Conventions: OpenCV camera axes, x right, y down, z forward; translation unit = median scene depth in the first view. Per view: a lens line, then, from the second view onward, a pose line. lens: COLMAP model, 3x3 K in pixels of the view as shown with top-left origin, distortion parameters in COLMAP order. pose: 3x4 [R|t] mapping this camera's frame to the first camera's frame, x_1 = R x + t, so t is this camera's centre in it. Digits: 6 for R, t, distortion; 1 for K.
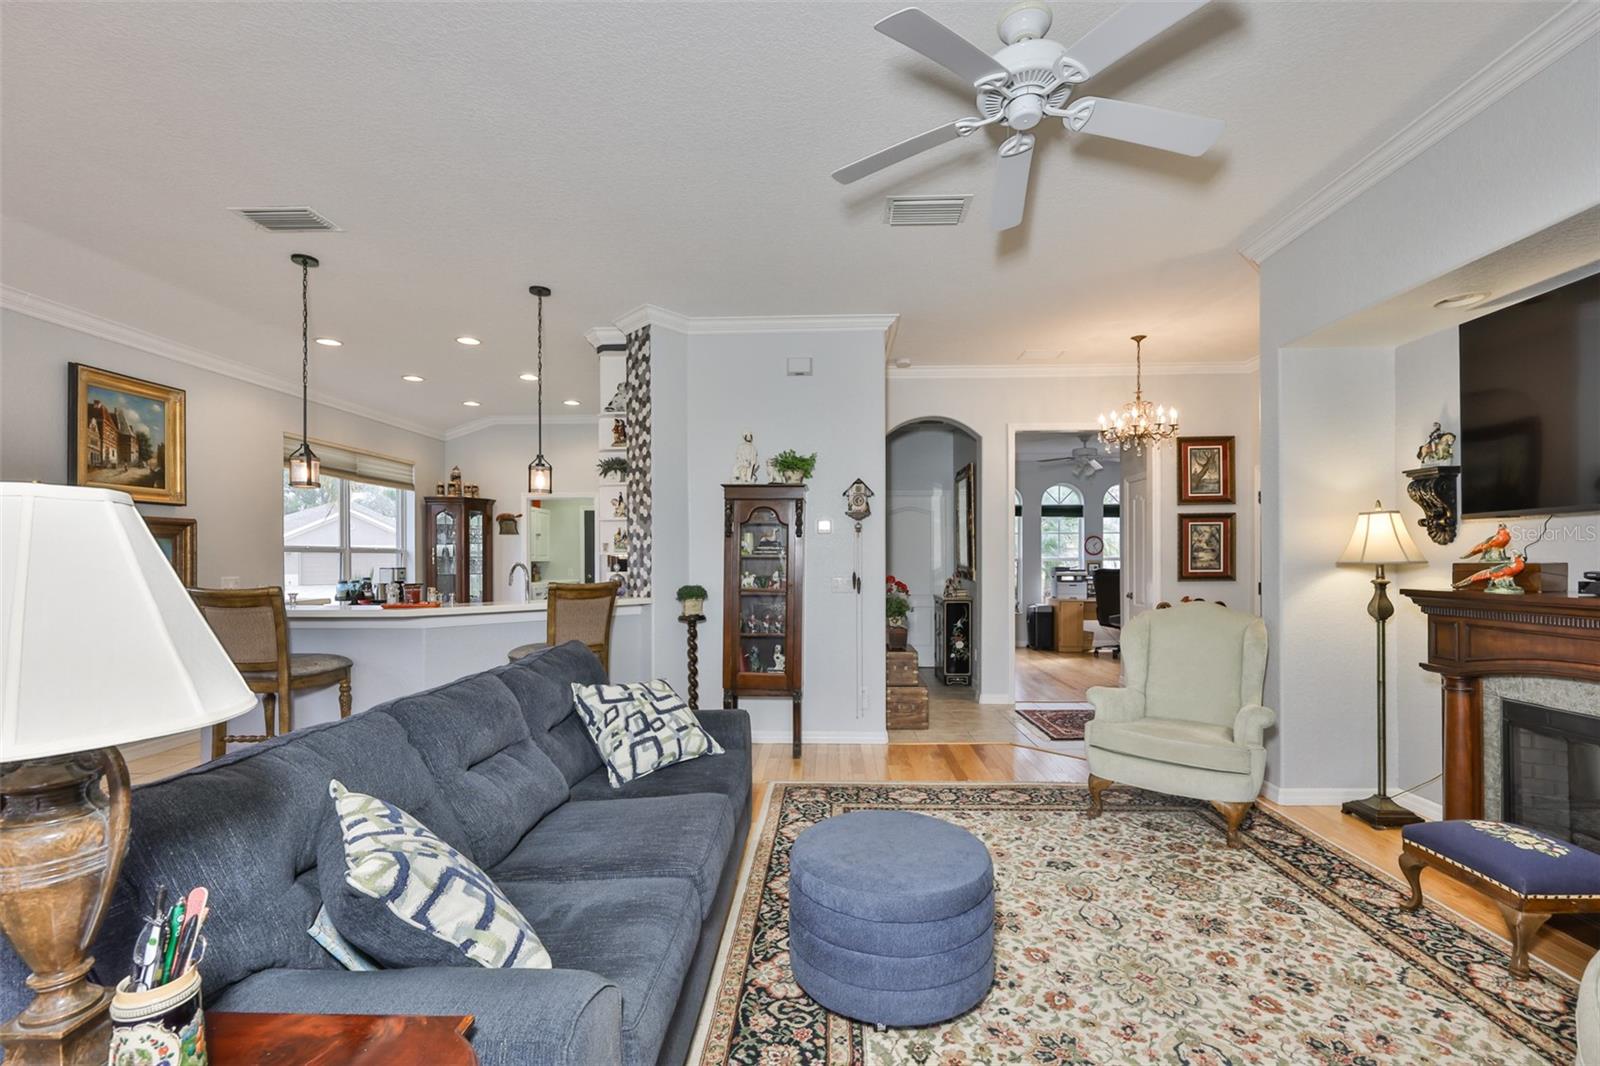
lens RADIAL K [[674.4, 0, 824.7], [0, 674.4, 569.6], [0, 0, 1]] dist [-0.004757, 0.001821]
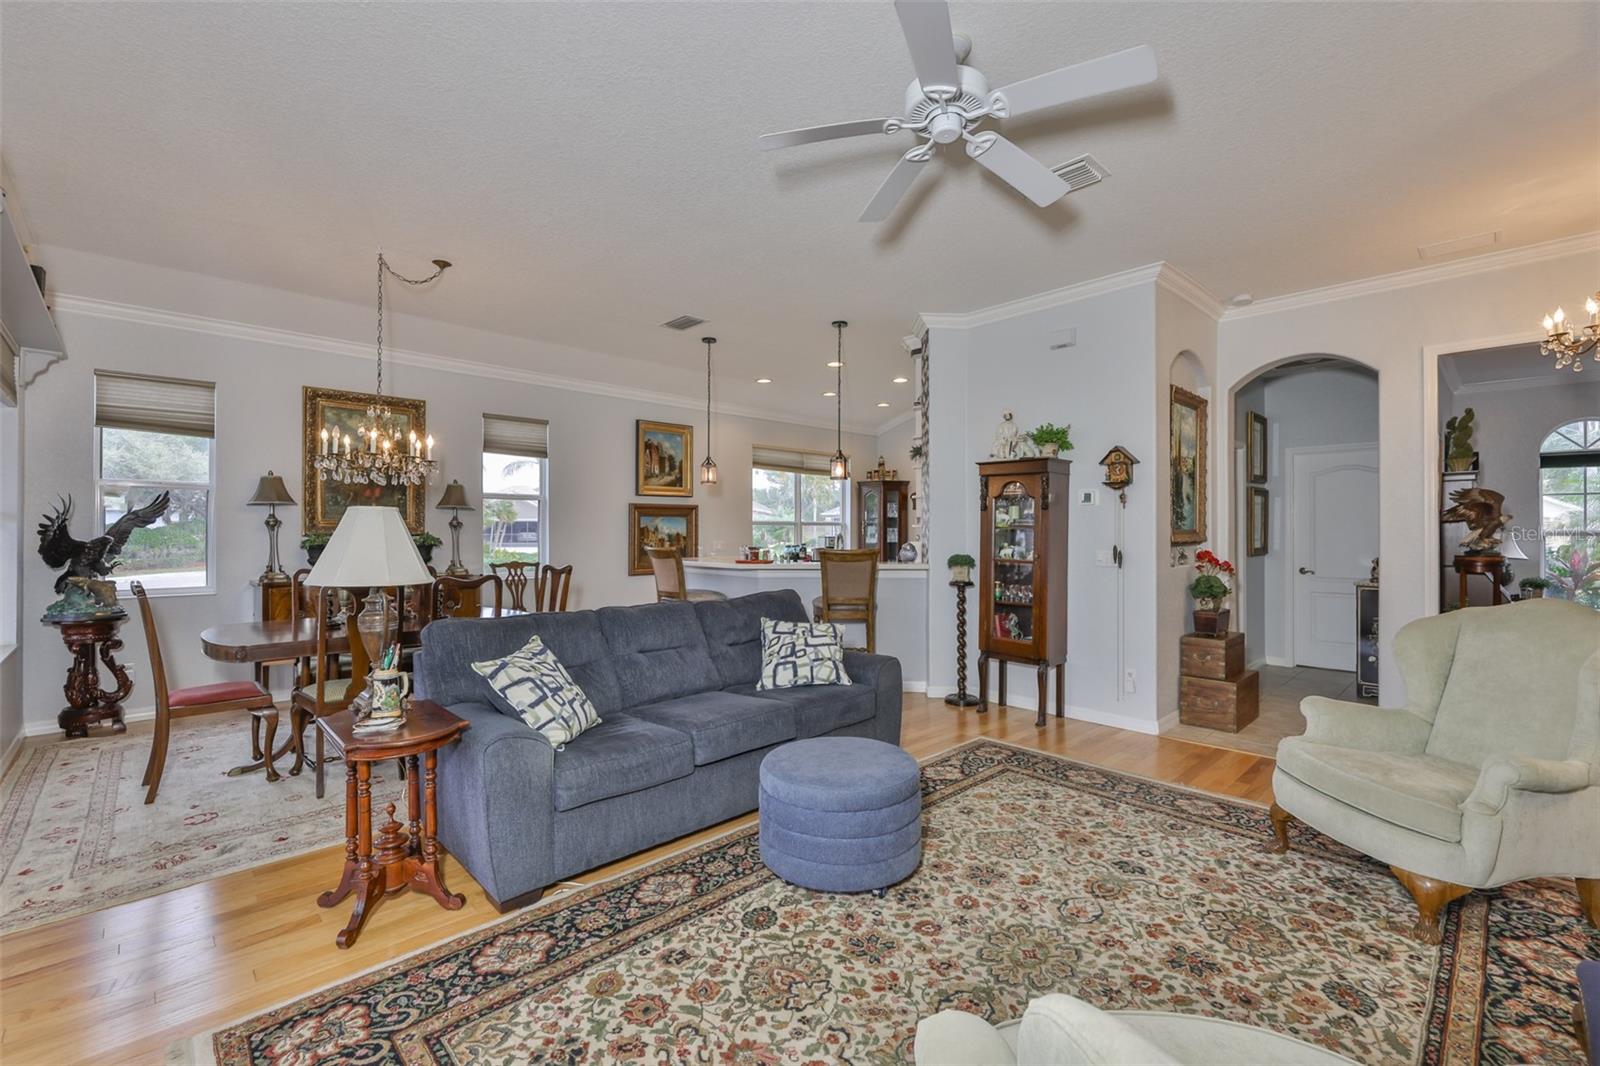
lens RADIAL K [[674.4, 0, 805.9], [0, 674.4, 535.8], [0, 0, 1]] dist [-0.004757, 0.001821]
pose [[0.719904, 0.008413, -0.694022, 0.450999], [-0.013841, 0.999902, -0.002237, -0.001418], [0.693935, 0.011216, 0.719950, 0.023713]]
